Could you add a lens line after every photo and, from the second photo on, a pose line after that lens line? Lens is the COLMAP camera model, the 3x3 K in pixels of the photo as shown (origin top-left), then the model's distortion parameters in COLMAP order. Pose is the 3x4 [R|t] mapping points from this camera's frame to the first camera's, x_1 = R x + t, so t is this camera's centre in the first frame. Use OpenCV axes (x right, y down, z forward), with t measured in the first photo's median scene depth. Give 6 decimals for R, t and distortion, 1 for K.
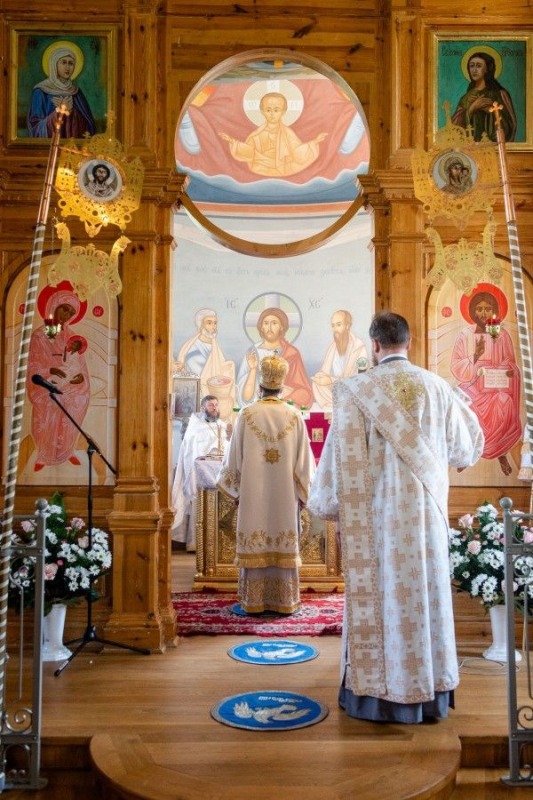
lens RADIAL K [[802.6, 0, 269.5], [0, 802.6, 397.4], [0, 0, 1]] dist [0.036461, -0.017754]
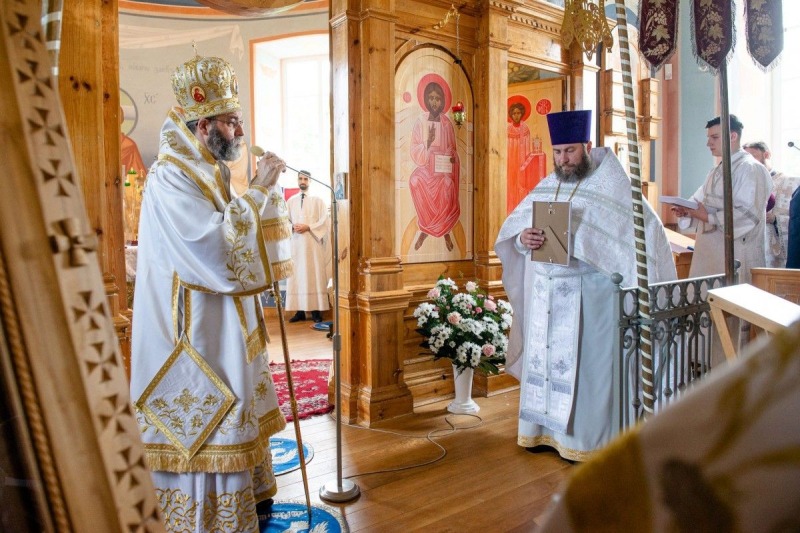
lens RADIAL K [[560.4, 0, 383.2], [0, 560.4, 264.1], [0, 0, 1]] dist [-0.051190, -0.001558]
pose [[0.825721, -0.054932, 0.561398, -0.222774], [-0.012345, 0.993249, 0.115345, 0.025336], [-0.563944, -0.102173, 0.819468, 0.406949]]
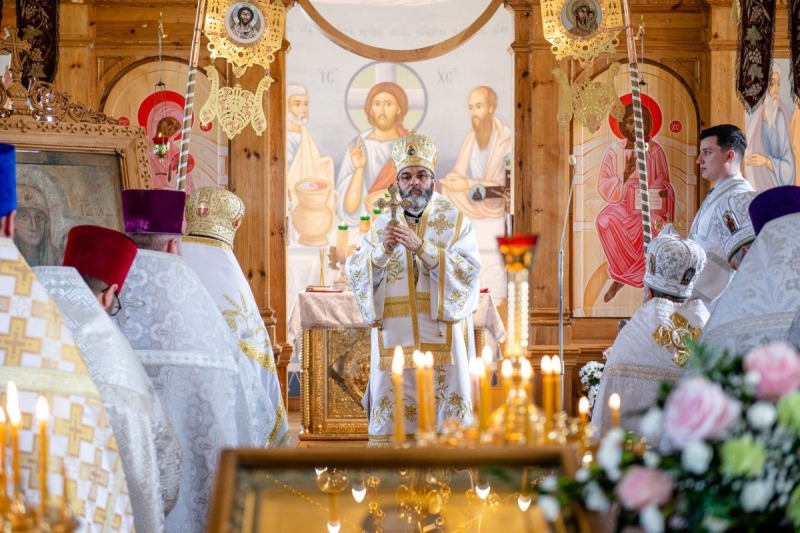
lens RADIAL K [[1510.5, 0, 400.0], [0, 1510.5, 266.5], [0, 0, 1]] dist [0.121371, -0.230440]
pose [[0.999570, -0.003736, 0.029074, -0.046929], [0.002169, 0.998552, 0.053757, -0.040363], [-0.029232, -0.053671, 0.998131, -0.703830]]
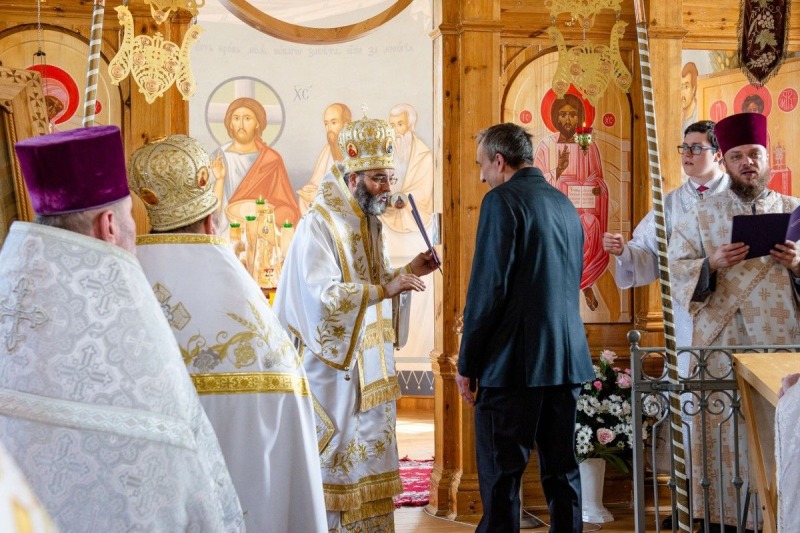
lens RADIAL K [[1125.1, 0, 385.2], [0, 1125.1, 268.3], [0, 0, 1]] dist [0.103233, 0.049186]
pose [[0.979942, -0.008444, 0.199105, -0.158756], [-0.000923, 0.998899, 0.046908, -0.004068], [-0.199282, -0.046151, 0.978855, -0.129415]]
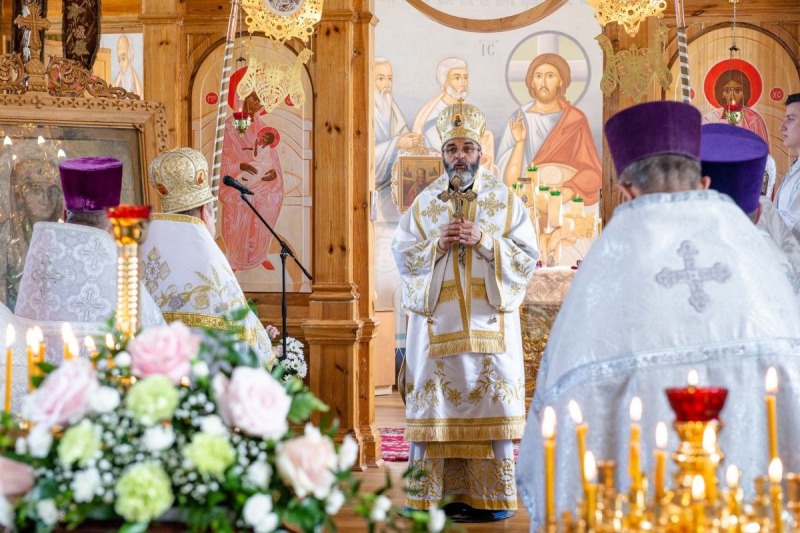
lens RADIAL K [[1510.5, 0, 400.0], [0, 1510.5, 266.5], [0, 0, 1]] dist [0.121371, -0.230440]
pose [[0.986845, 0.003941, -0.161619, 0.182100], [0.007294, 0.997599, 0.068868, -0.037004], [0.161503, -0.069141, 0.984447, -0.662093]]
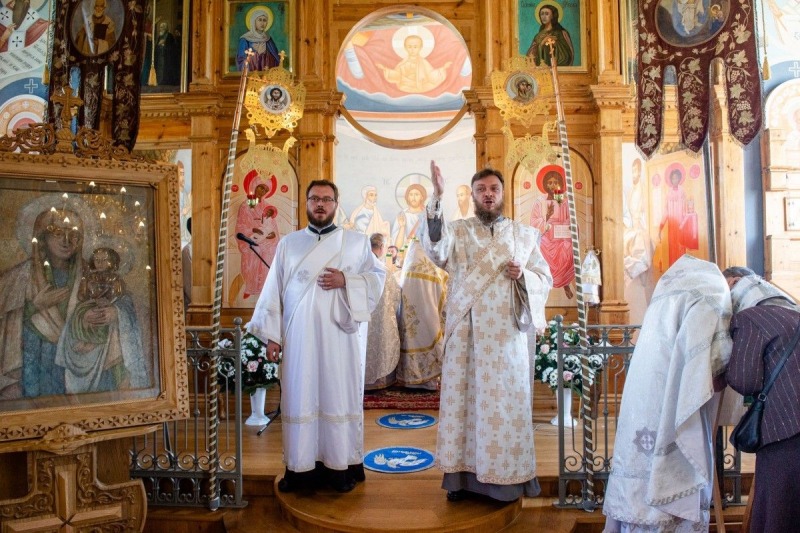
lens RADIAL K [[554.1, 0, 400.0], [0, 554.1, 266.5], [0, 0, 1]] dist [-0.060498, 0.003290]
pose [[0.998924, -0.010123, -0.045268, 0.039353], [0.011772, 0.999271, 0.036313, -0.000532], [0.044868, -0.036807, 0.998315, 0.007996]]
